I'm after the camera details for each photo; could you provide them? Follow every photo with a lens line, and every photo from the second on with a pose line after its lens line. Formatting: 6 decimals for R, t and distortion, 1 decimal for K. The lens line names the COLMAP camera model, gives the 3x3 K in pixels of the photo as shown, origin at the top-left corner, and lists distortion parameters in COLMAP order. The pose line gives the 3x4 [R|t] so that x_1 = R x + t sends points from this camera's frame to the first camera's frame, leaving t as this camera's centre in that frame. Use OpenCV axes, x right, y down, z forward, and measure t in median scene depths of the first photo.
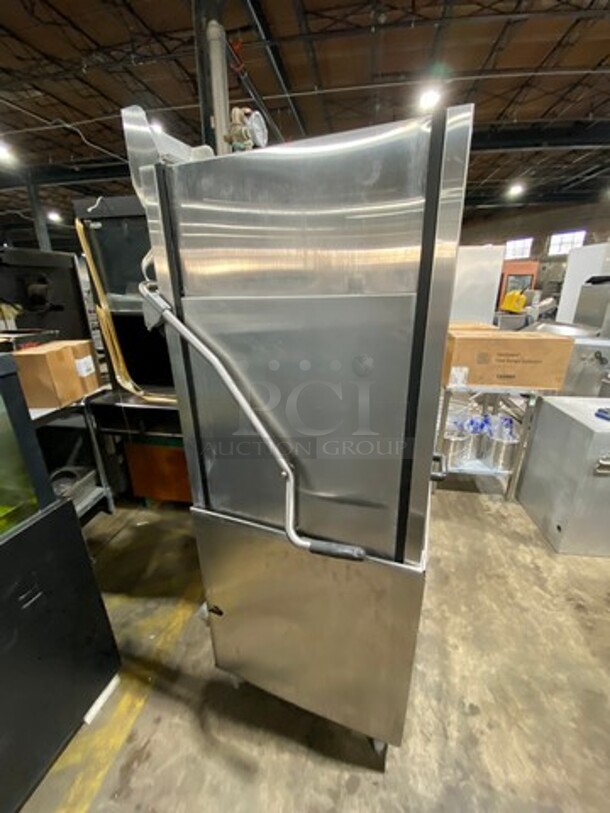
lens RADIAL K [[347.7, 0, 305.0], [0, 347.7, 406.5], [0, 0, 1]] dist [-0.000904, -0.000400]
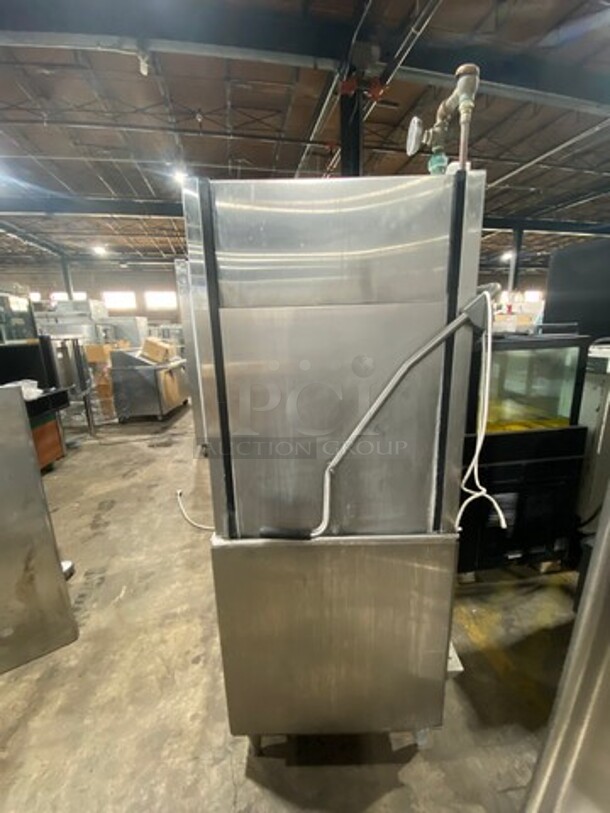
lens RADIAL K [[347.7, 0, 305.0], [0, 347.7, 406.5], [0, 0, 1]] dist [-0.000904, -0.000400]
pose [[-0.931291, 0.114176, -0.345920, 0.407183], [-0.094183, 0.841853, 0.531426, -0.463666], [0.351889, 0.527492, -0.773257, 1.428009]]
